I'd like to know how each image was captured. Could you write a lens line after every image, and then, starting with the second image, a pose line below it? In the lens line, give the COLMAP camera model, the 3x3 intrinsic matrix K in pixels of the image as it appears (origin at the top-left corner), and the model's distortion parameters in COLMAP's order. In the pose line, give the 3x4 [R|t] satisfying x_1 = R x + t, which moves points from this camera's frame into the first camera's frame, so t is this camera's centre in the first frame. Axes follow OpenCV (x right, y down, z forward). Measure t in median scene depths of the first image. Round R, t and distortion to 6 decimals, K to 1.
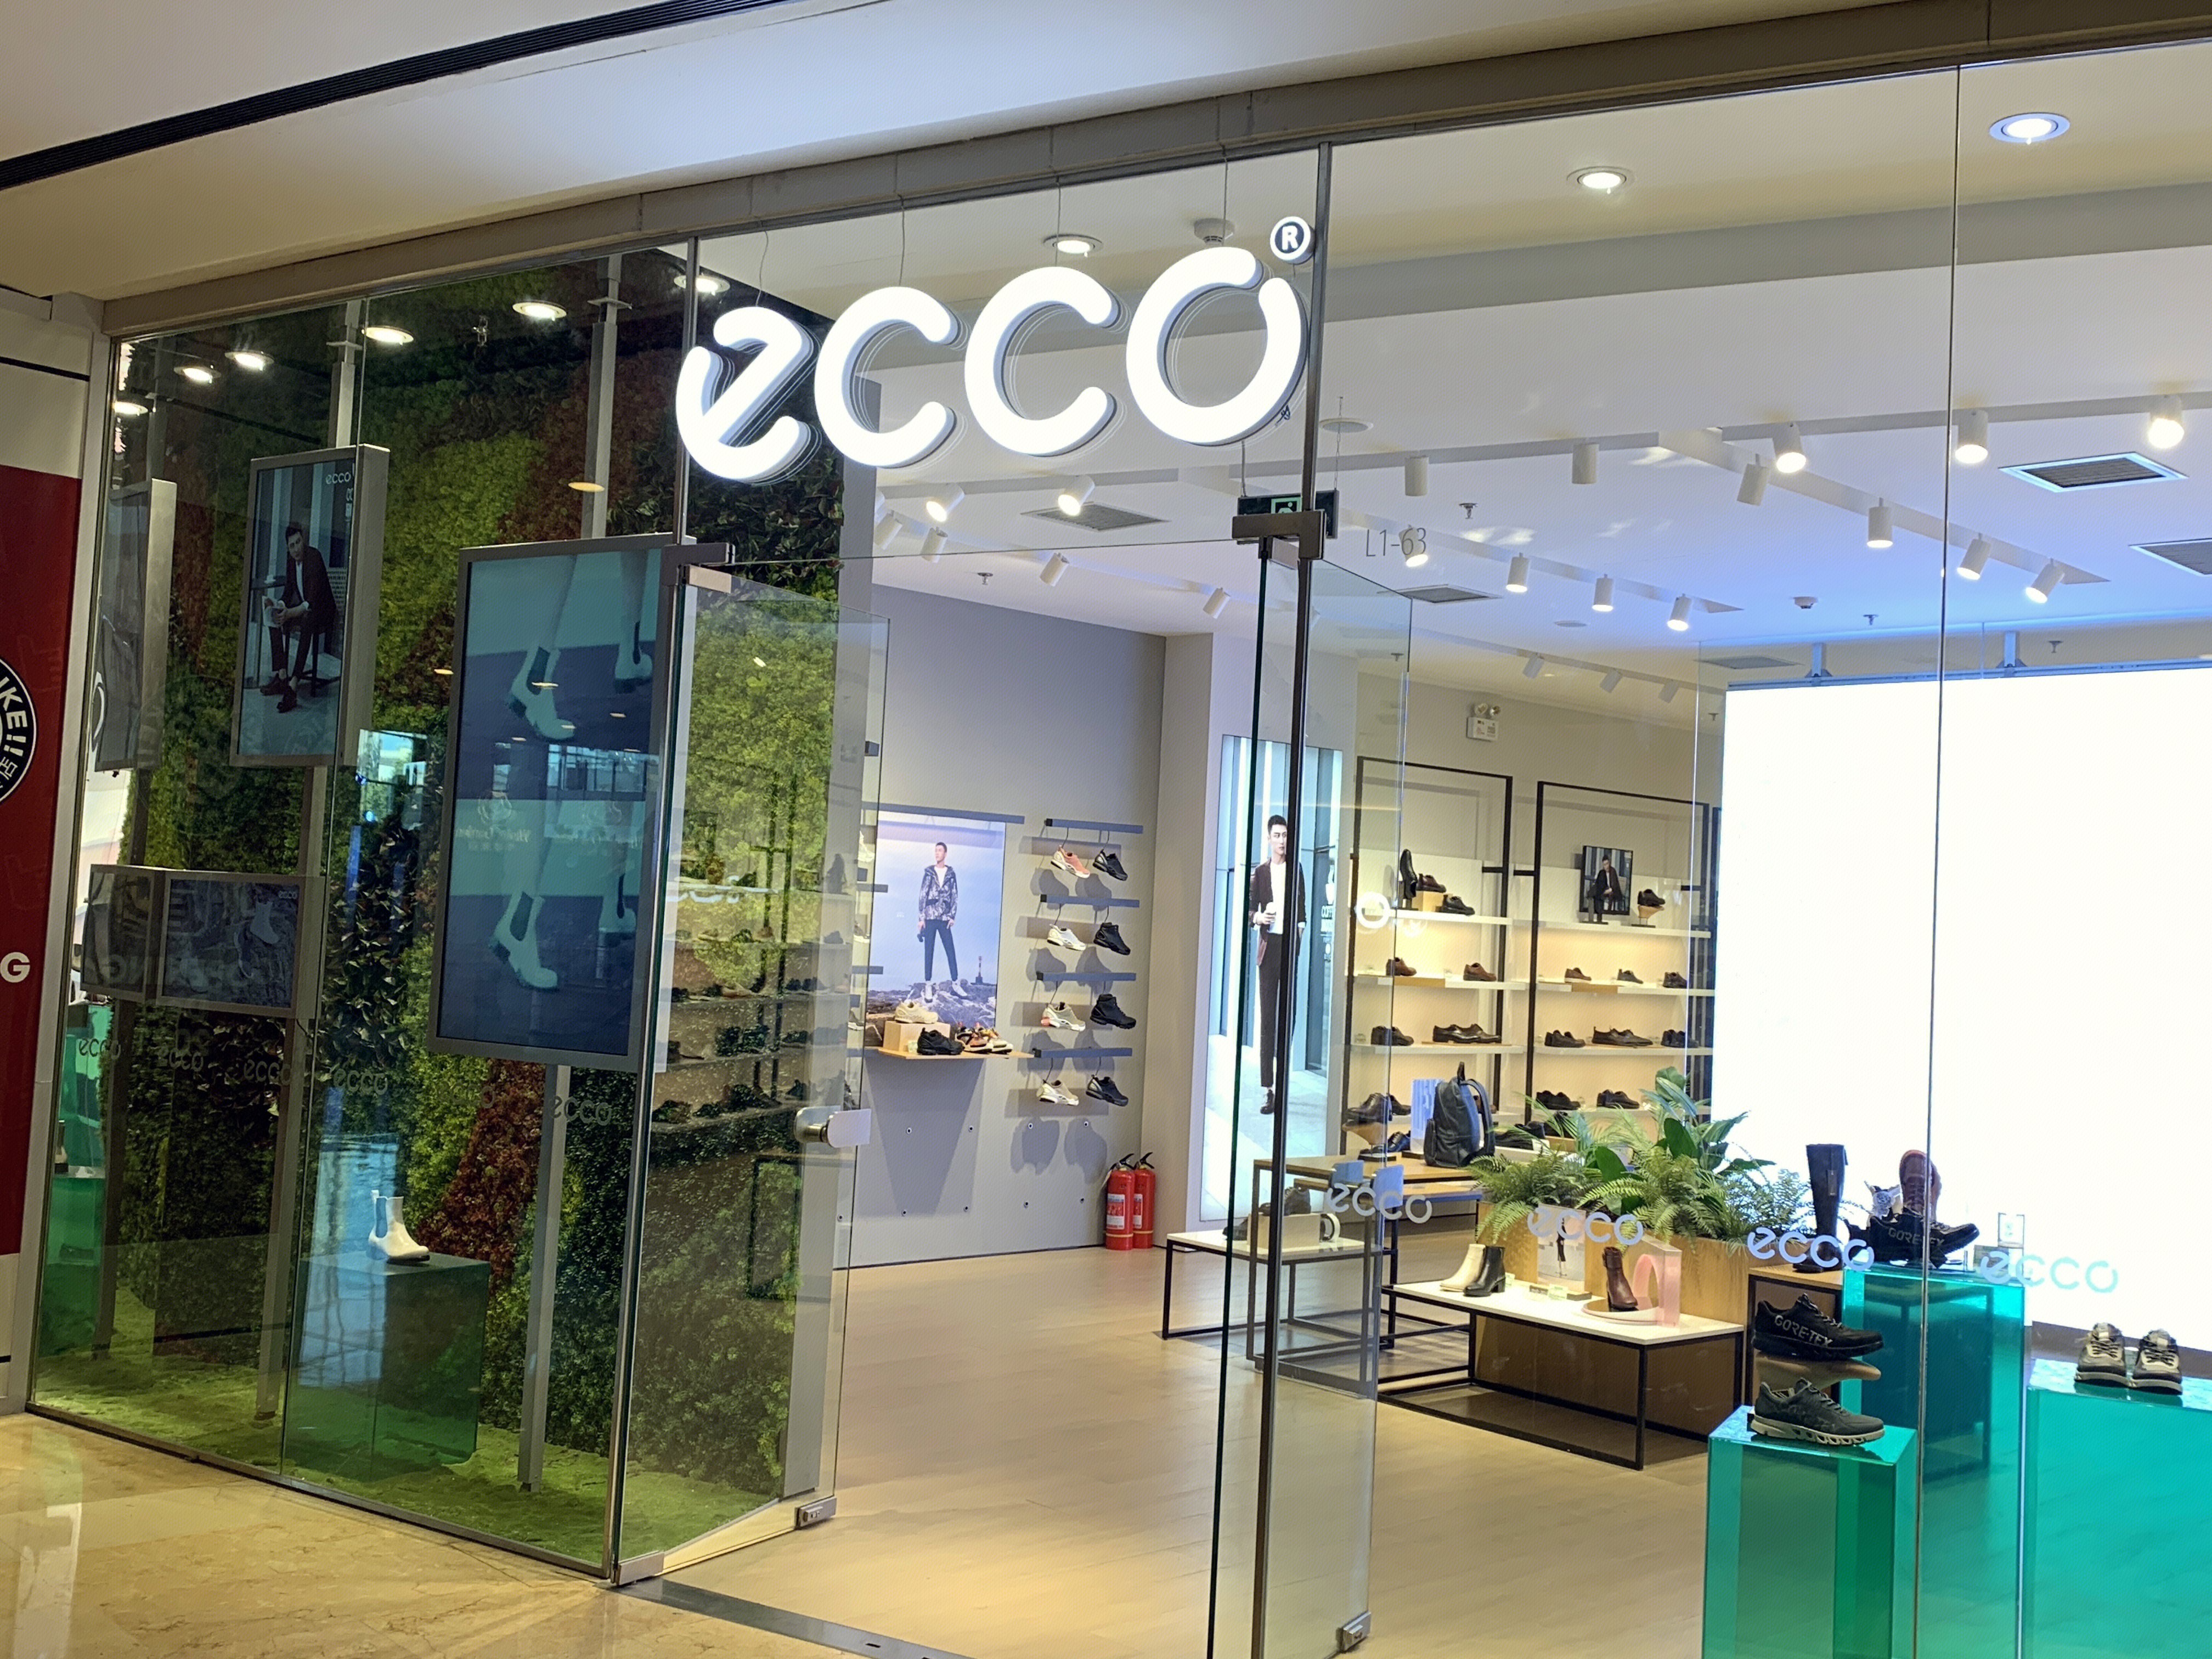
lens RADIAL K [[2199.6, 0, 1106.0], [0, 2199.6, 829.5], [0, 0, 1]] dist [0.131468, -0.349126]
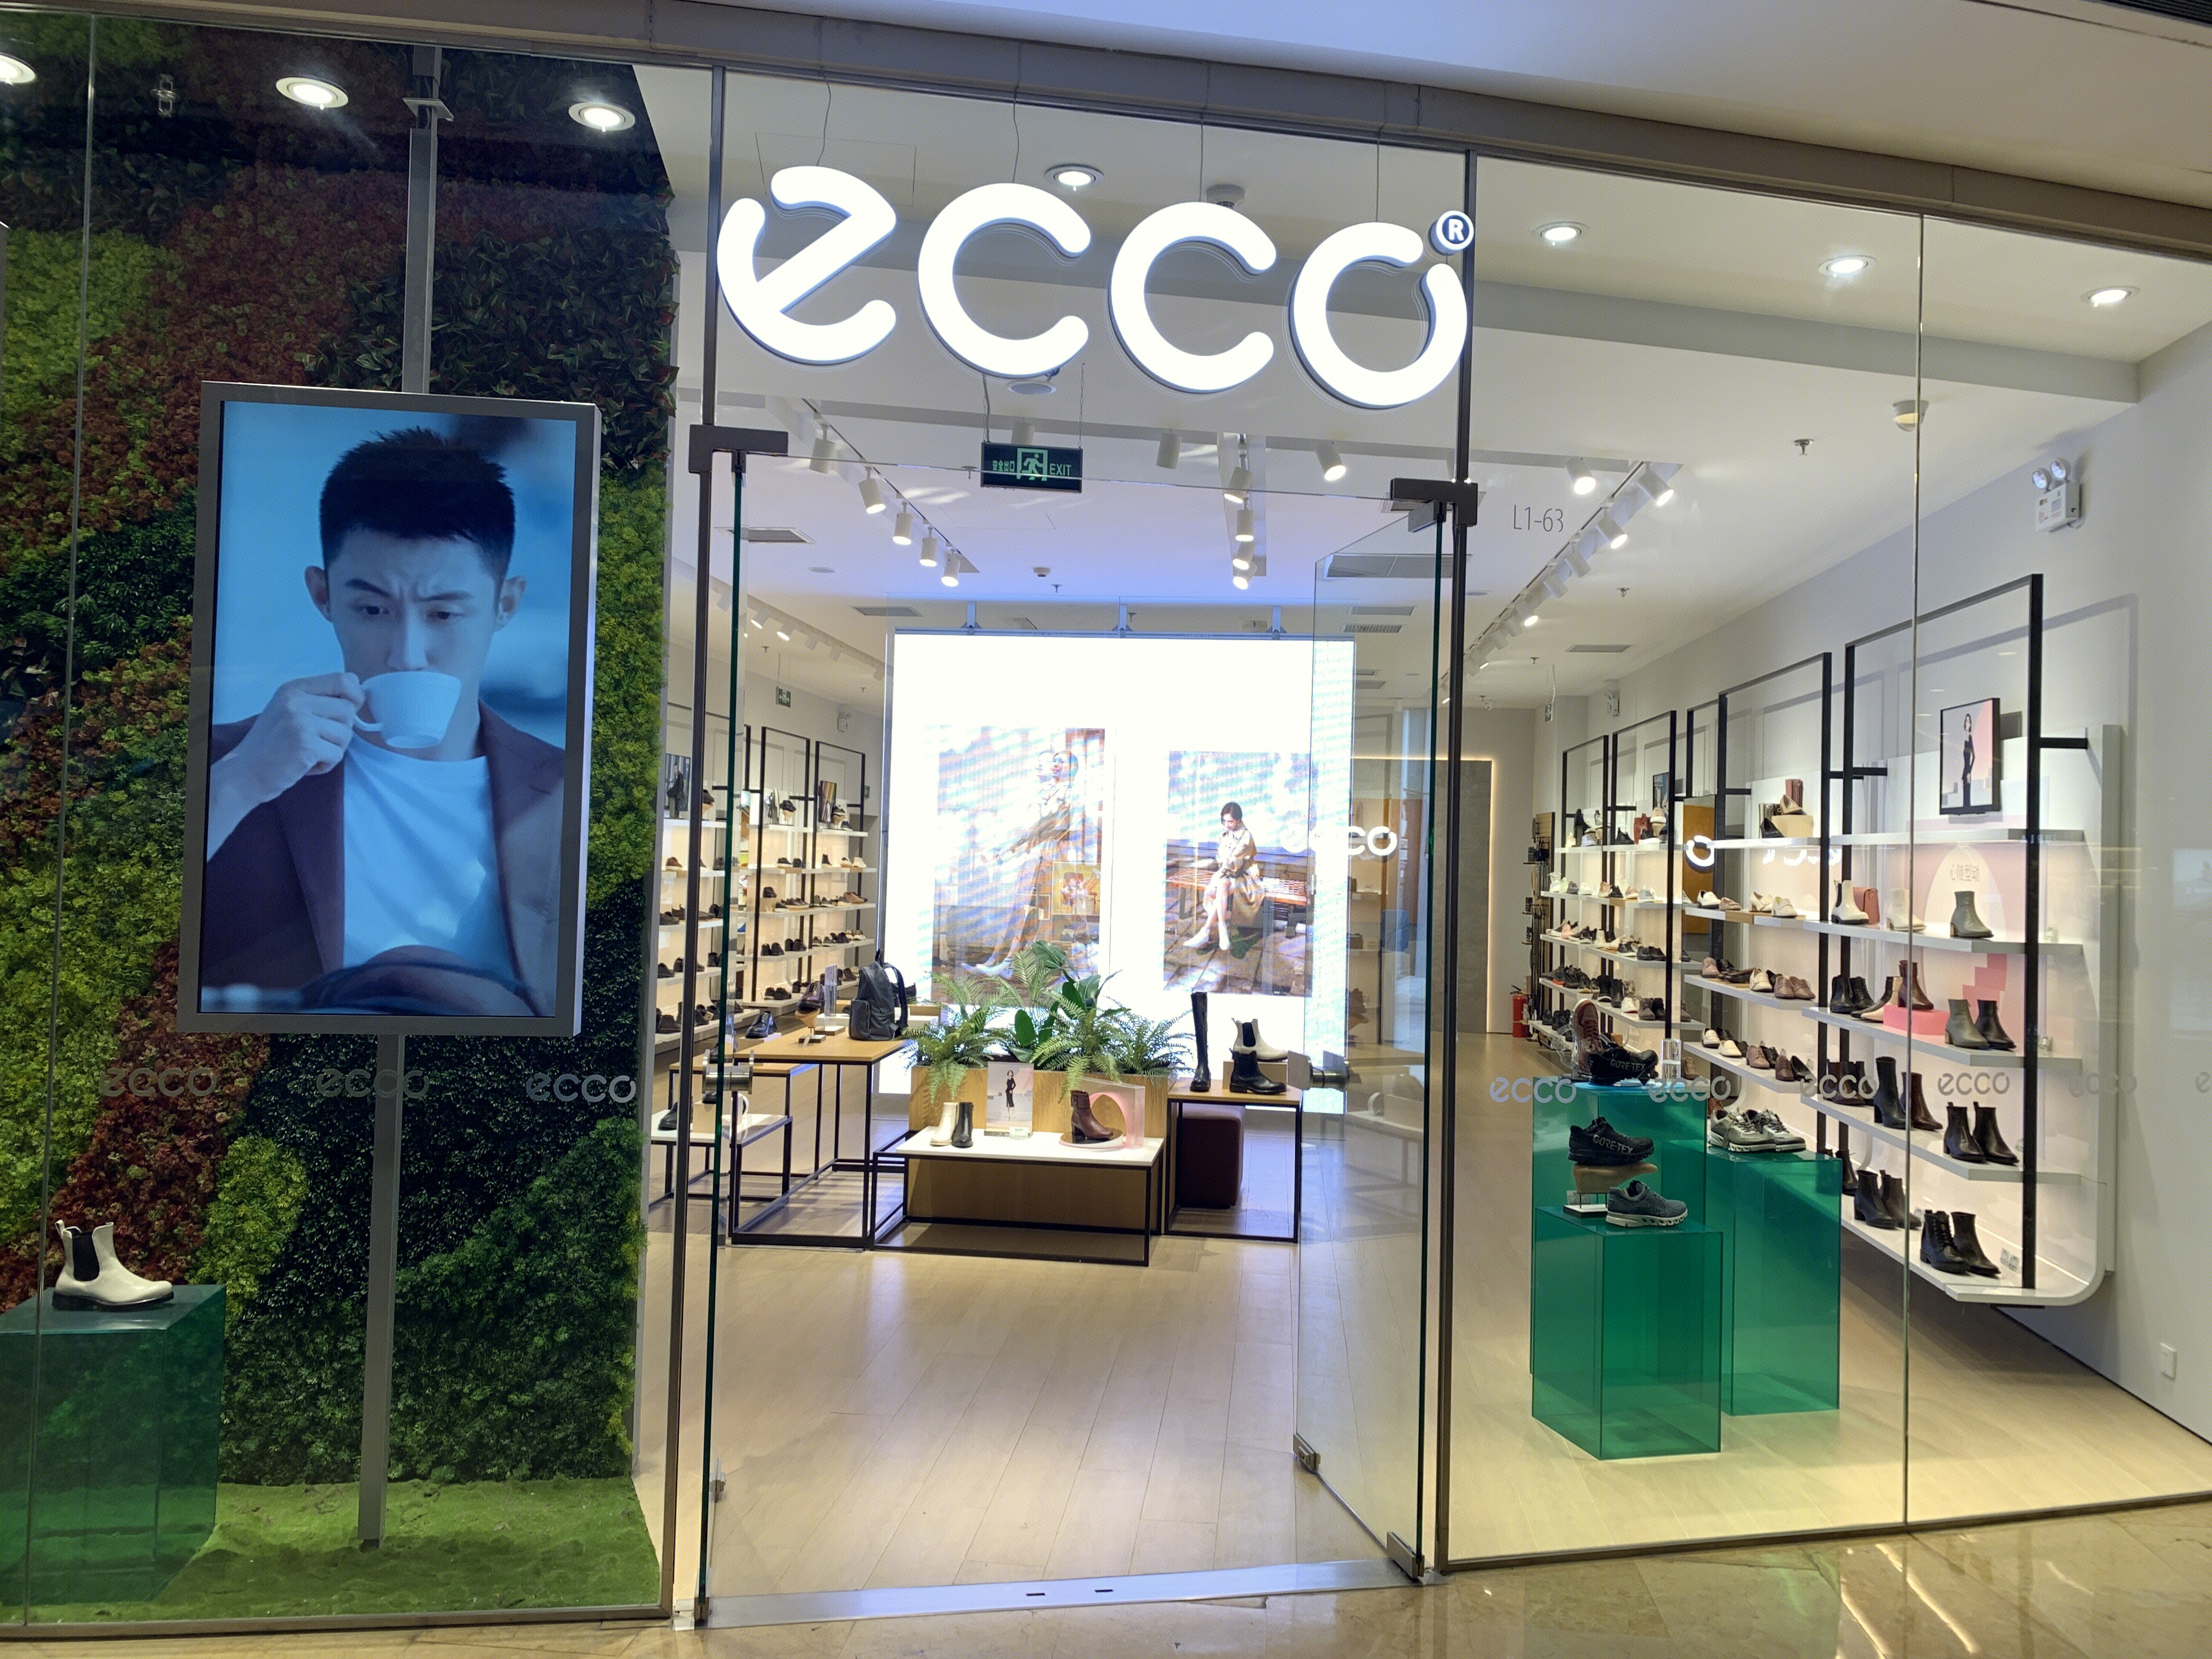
lens RADIAL K [[1692.2, 0, 1106.0], [0, 1692.2, 829.5], [0, 0, 1]] dist [0.009338, -0.001809]
pose [[0.751734, -0.019763, 0.659170, -0.446257], [-0.019529, 0.998445, 0.052206, -0.008010], [-0.659177, -0.052118, 0.750180, 0.345220]]
